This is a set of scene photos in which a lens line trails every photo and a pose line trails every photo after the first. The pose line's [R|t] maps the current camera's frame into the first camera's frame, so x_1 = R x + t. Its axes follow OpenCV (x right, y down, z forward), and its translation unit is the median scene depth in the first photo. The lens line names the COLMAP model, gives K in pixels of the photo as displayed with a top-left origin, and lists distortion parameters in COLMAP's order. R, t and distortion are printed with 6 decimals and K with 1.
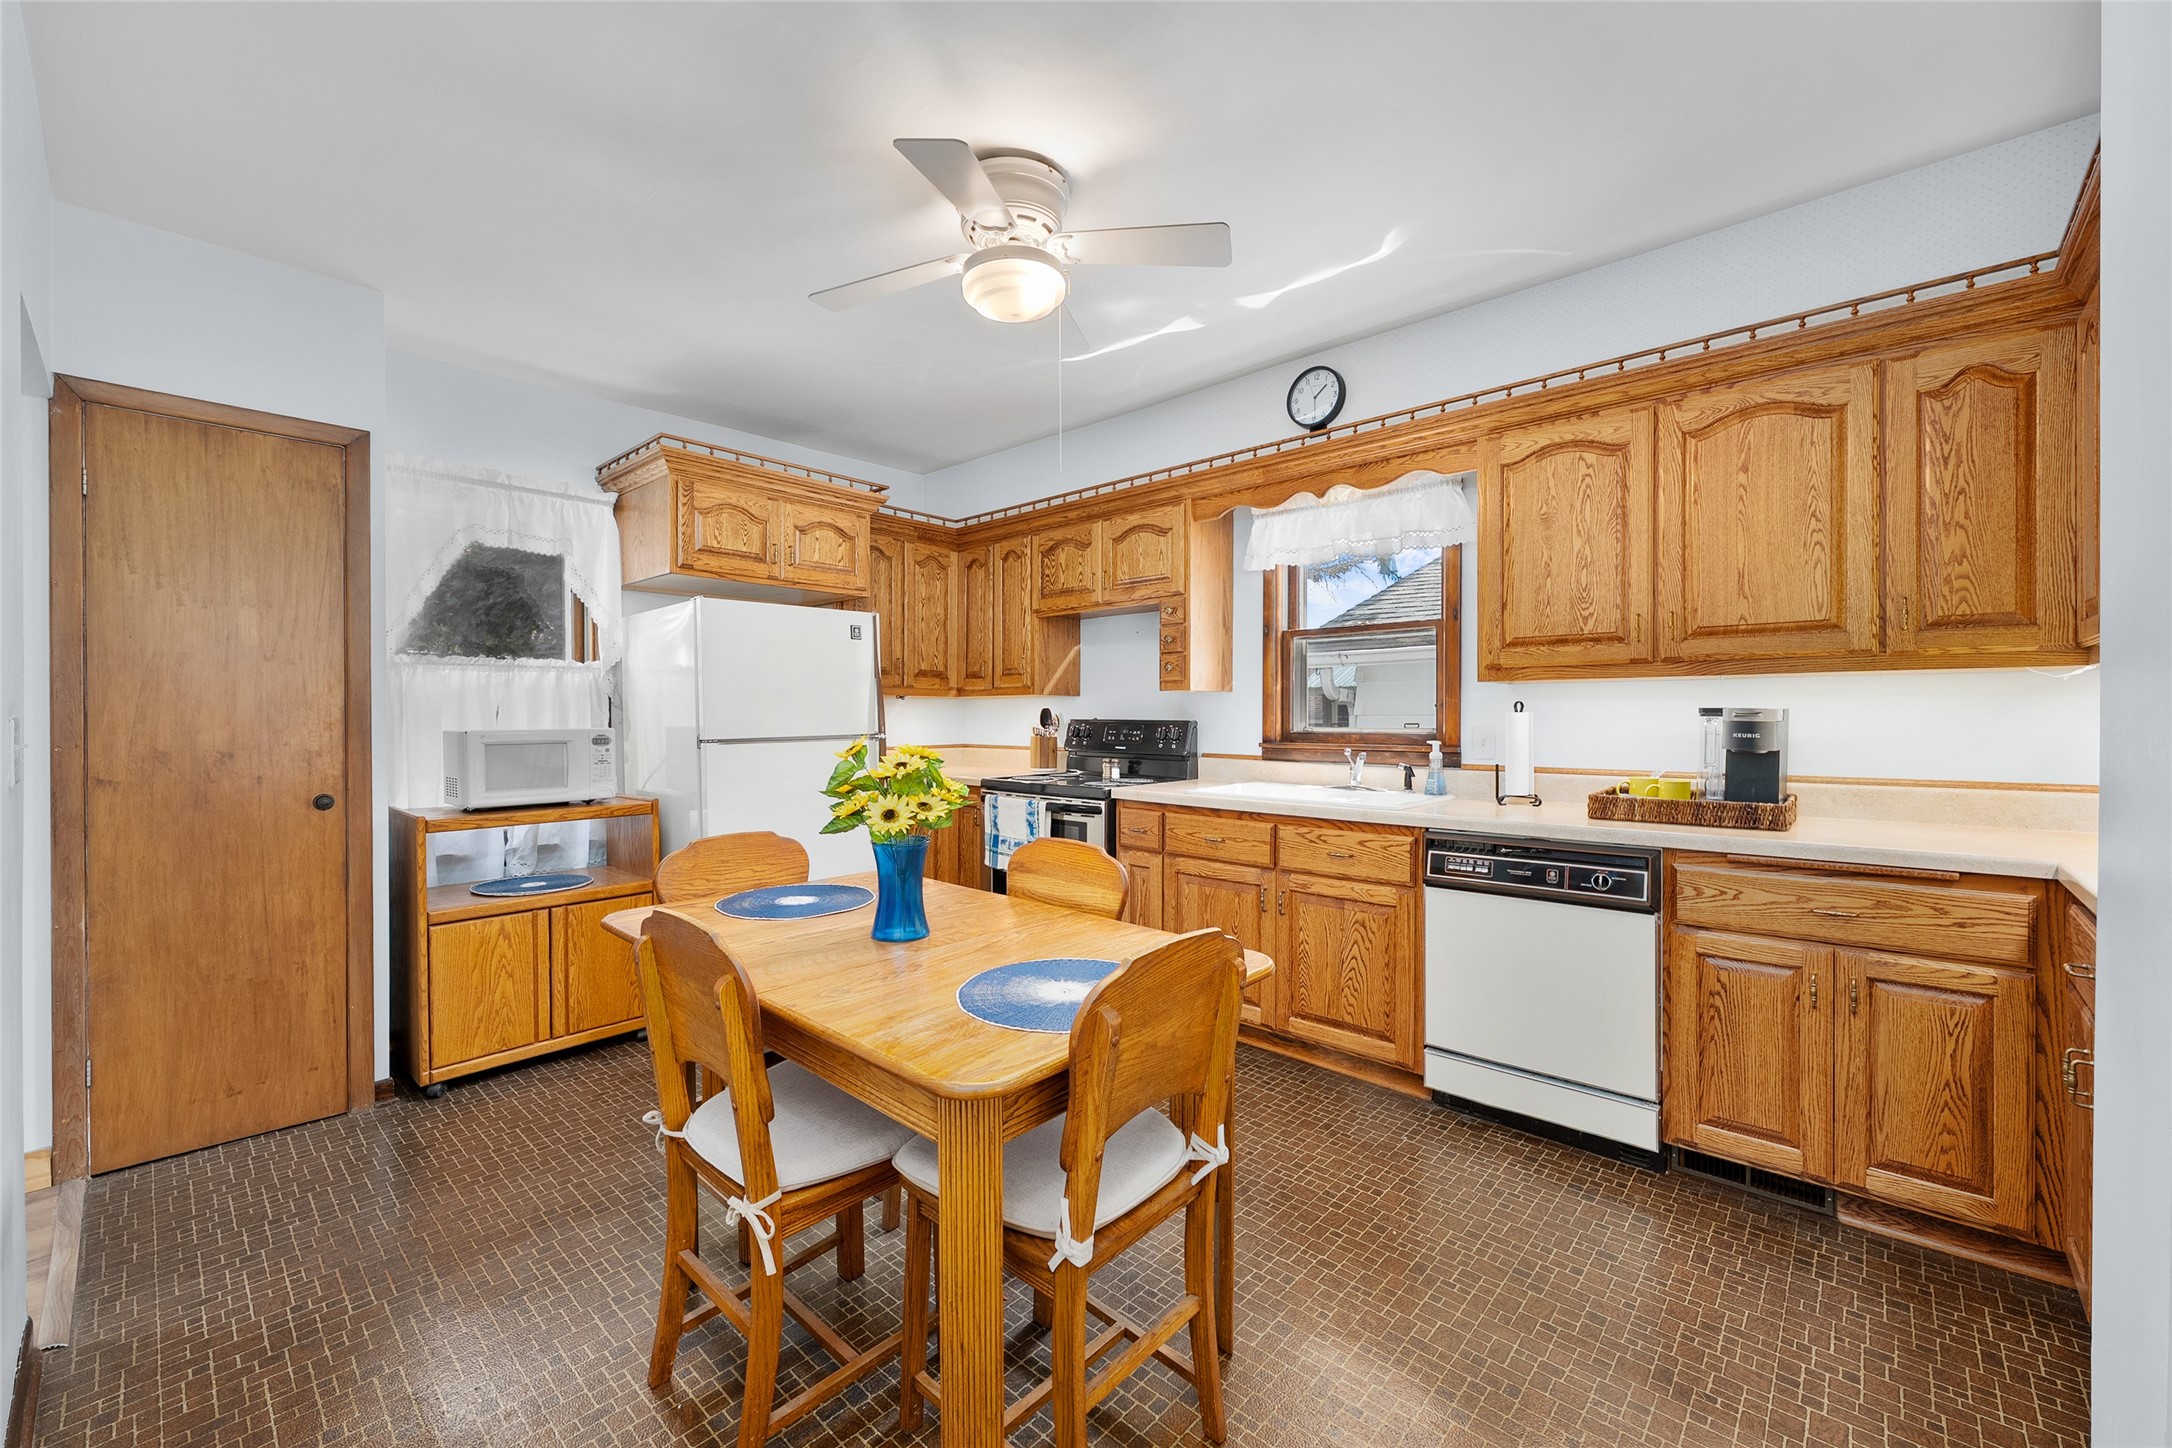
lens RADIAL K [[858.9, 0, 1086.0], [0, 858.9, 724.0], [0, 0, 1]] dist [0.000046, 0.000038]
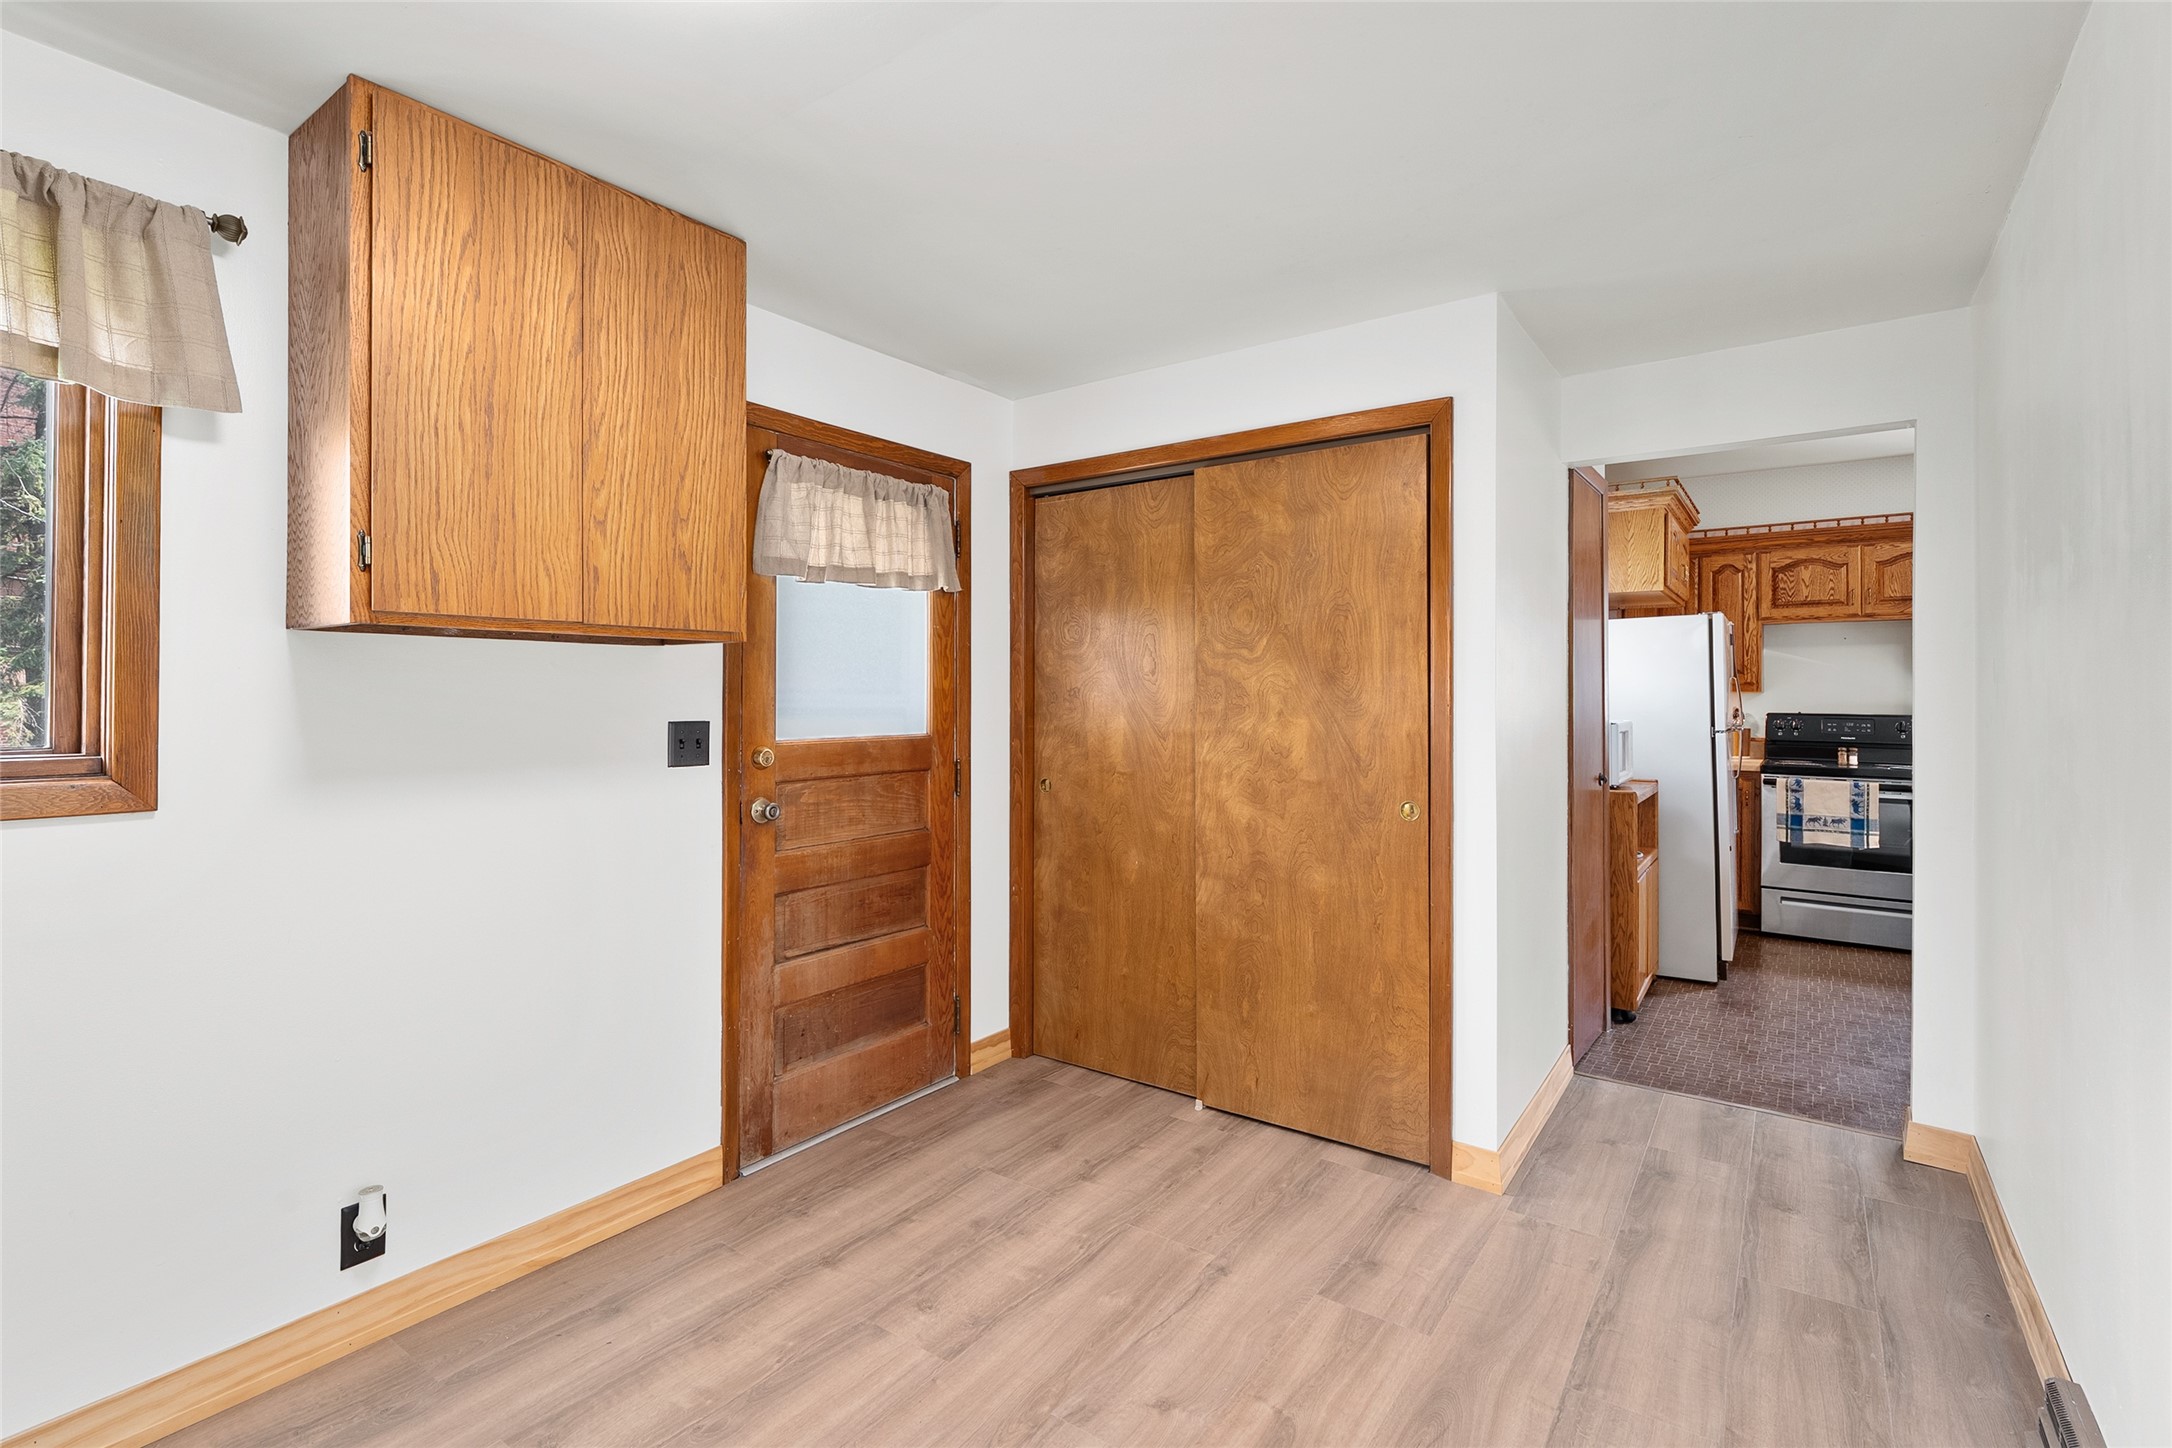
lens RADIAL K [[987.1, 0, 1086.9], [0, 987.1, 691.1], [0, 0, 1]] dist [0.001059, 0.000006]
pose [[0.993367, -0.001699, 0.114979, -1.472931], [0.003314, 0.999898, -0.013857, -0.026626], [-0.114943, 0.014146, 0.993271, -0.271754]]
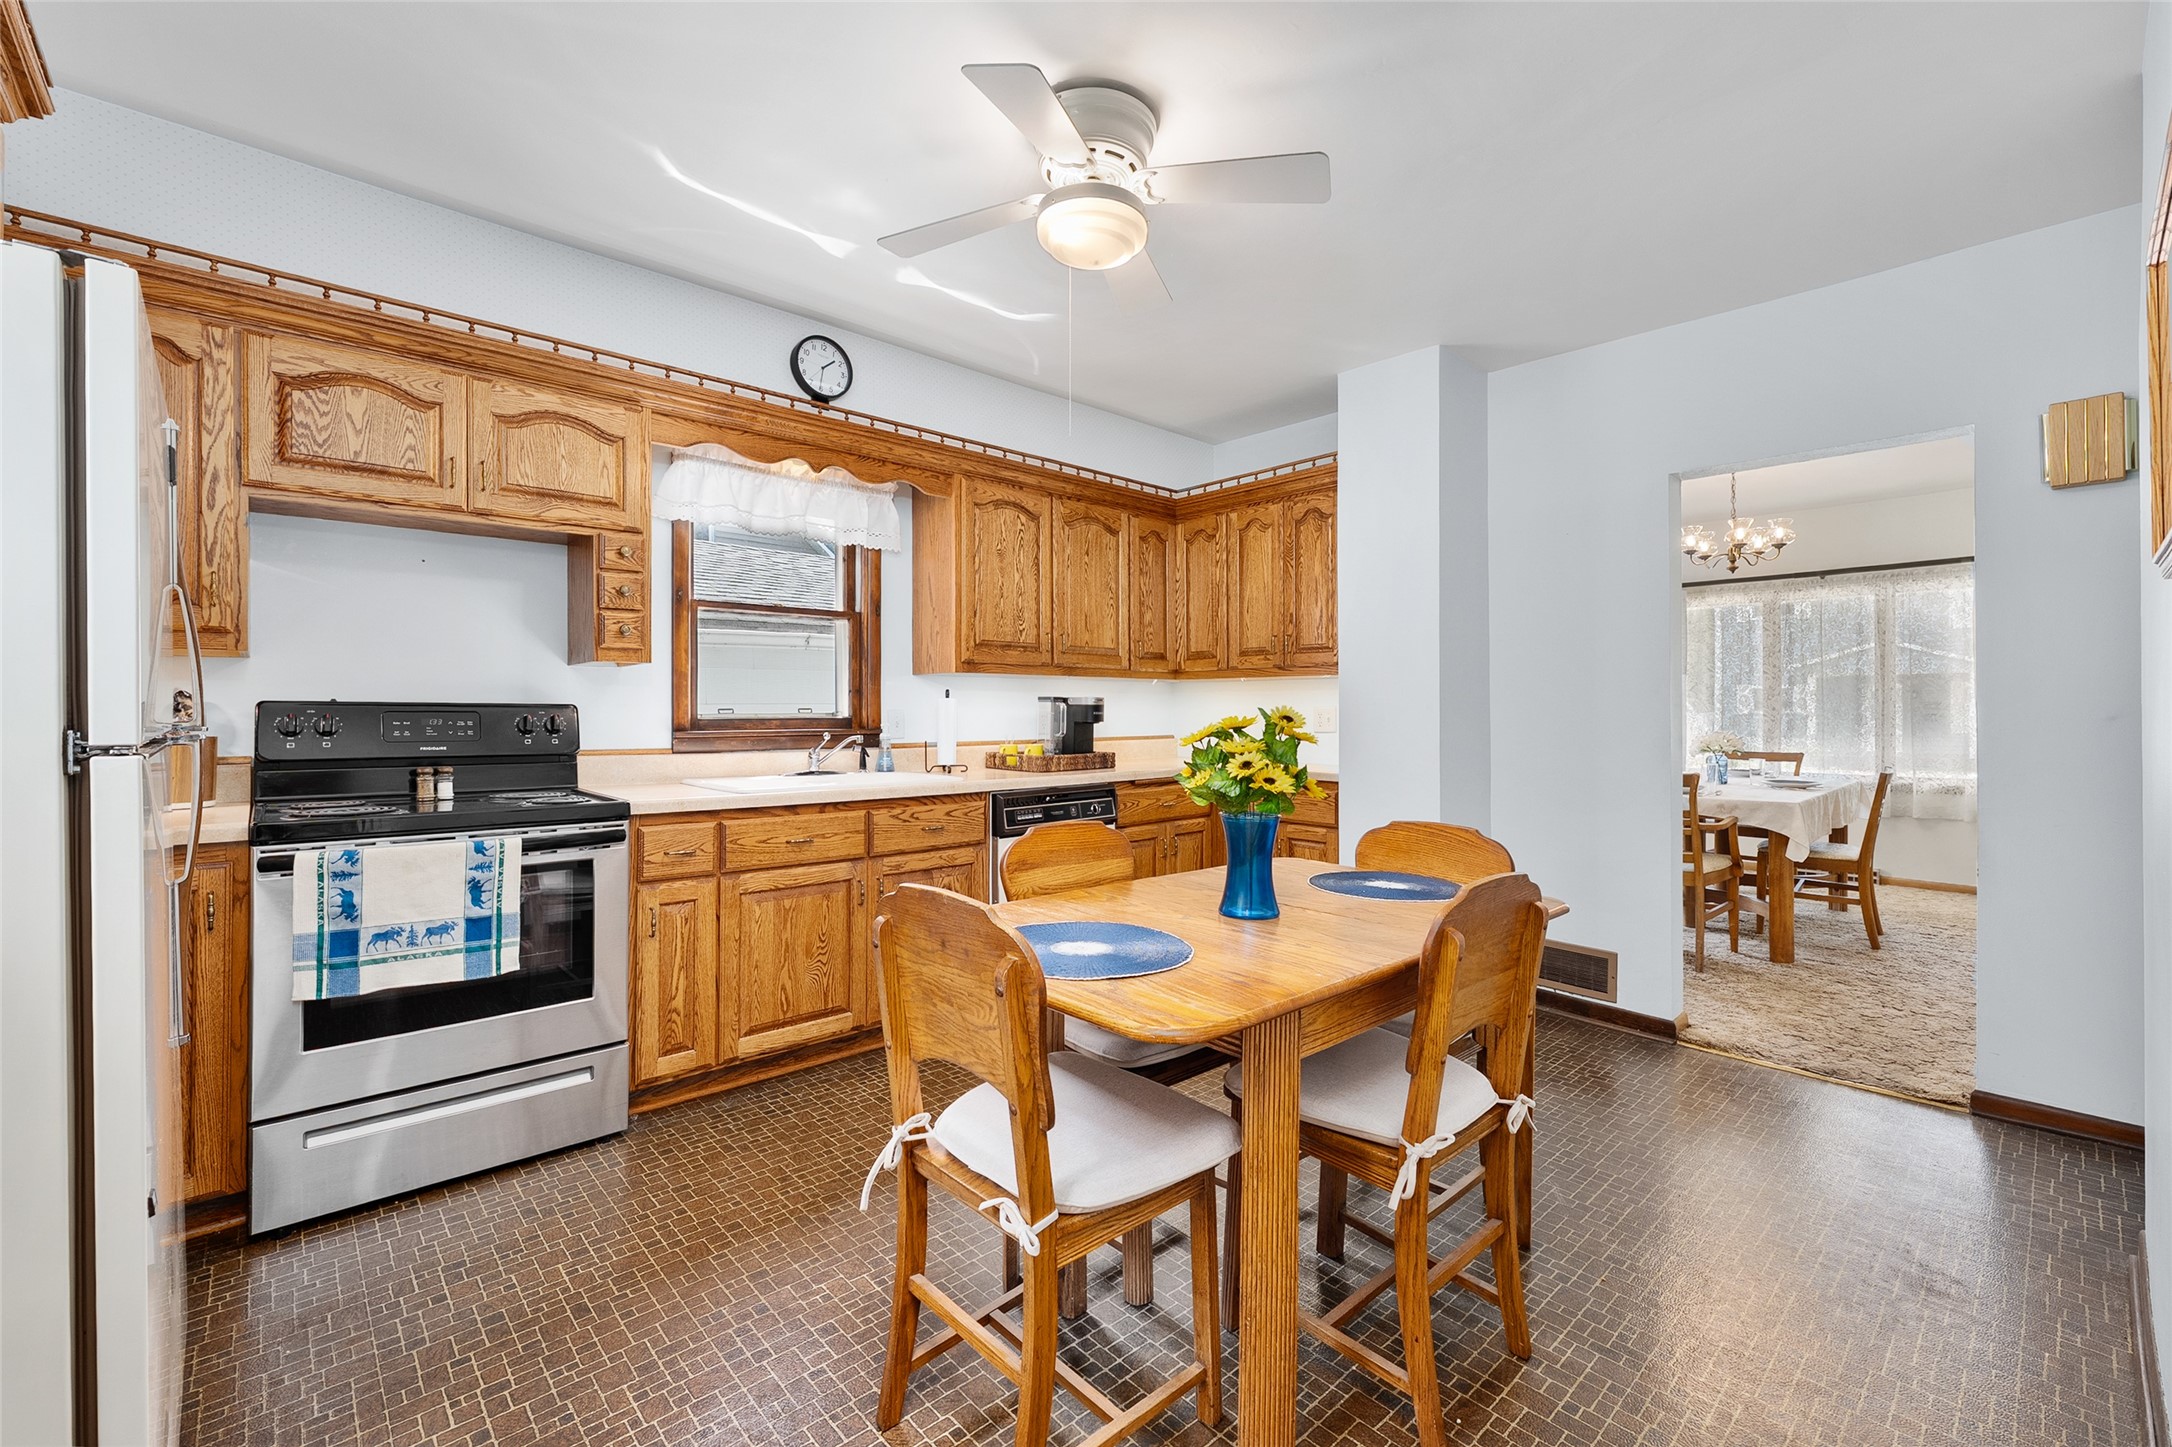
lens RADIAL K [[901.2, 0, 1087.4], [0, 901.2, 715.4], [0, 0, 1]] dist [0.001092, 0.000134]
pose [[0.090739, -0.007278, 0.995848, -0.719361], [0.006727, 0.999955, 0.006695, 0.004000], [-0.995852, 0.006092, 0.090784, 0.621800]]
